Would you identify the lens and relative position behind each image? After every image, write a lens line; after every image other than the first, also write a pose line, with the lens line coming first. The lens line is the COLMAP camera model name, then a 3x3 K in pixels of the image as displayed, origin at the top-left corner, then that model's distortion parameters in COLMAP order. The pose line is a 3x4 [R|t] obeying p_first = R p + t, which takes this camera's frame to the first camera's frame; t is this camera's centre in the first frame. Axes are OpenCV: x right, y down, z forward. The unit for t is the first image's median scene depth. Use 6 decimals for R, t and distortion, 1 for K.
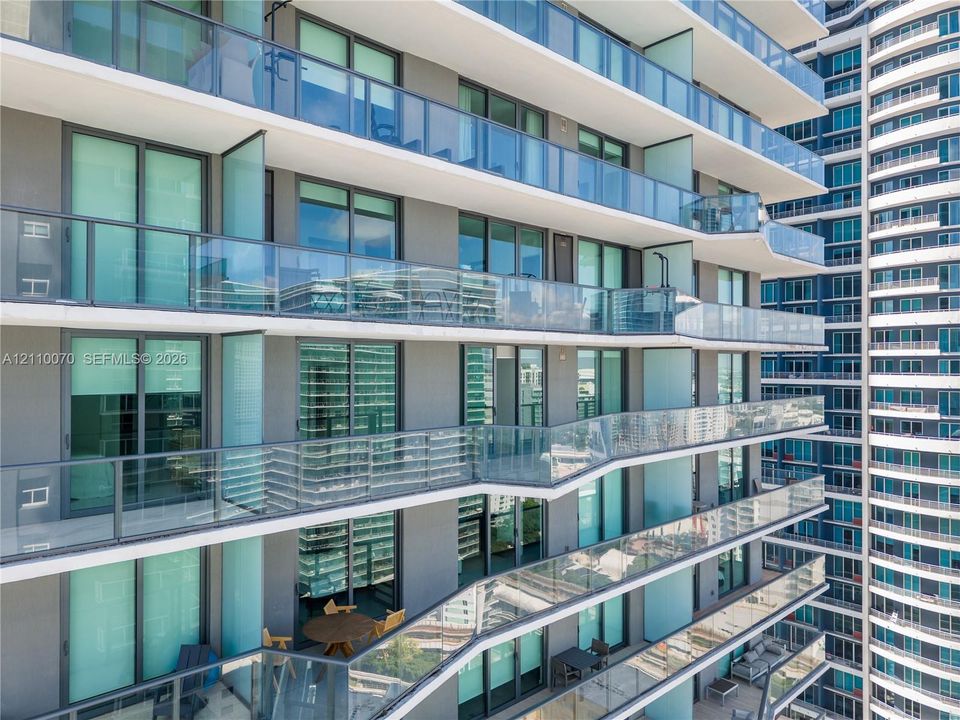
lens RADIAL K [[642.7, 0, 478.6], [0, 642.7, 360.2], [0, 0, 1]] dist [0.001992, 0.001102]
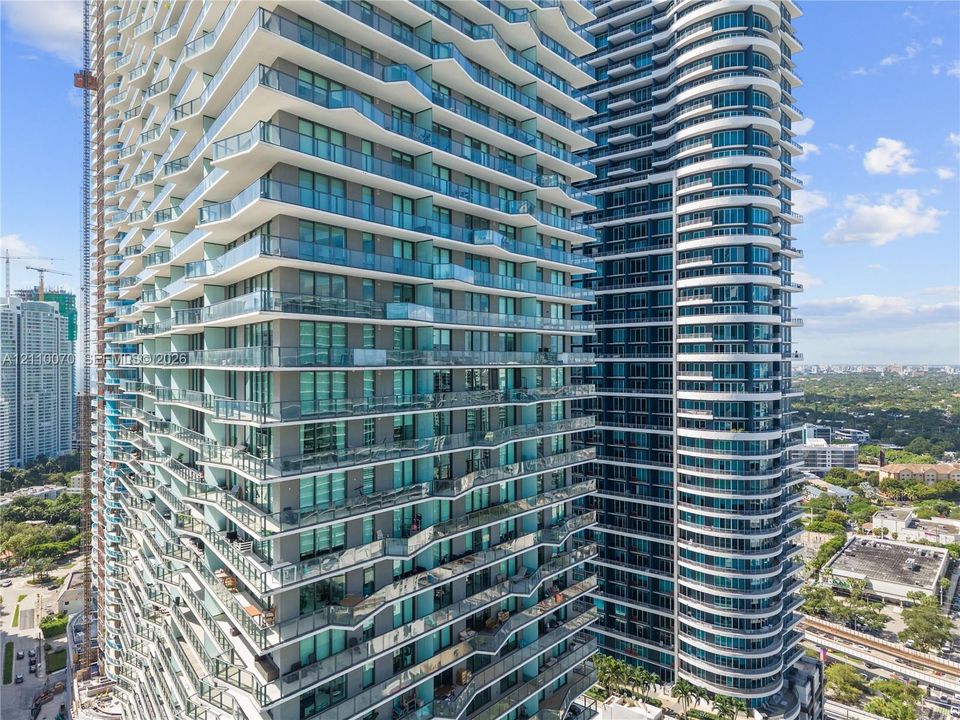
lens RADIAL K [[642.7, 0, 478.6], [0, 642.7, 360.2], [0, 0, 1]] dist [0.001992, 0.001102]
pose [[0.991569, -0.002920, 0.129550, -0.088347], [0.002437, 0.999989, 0.003887, -0.062634], [-0.129560, -0.003538, 0.991565, -0.522682]]
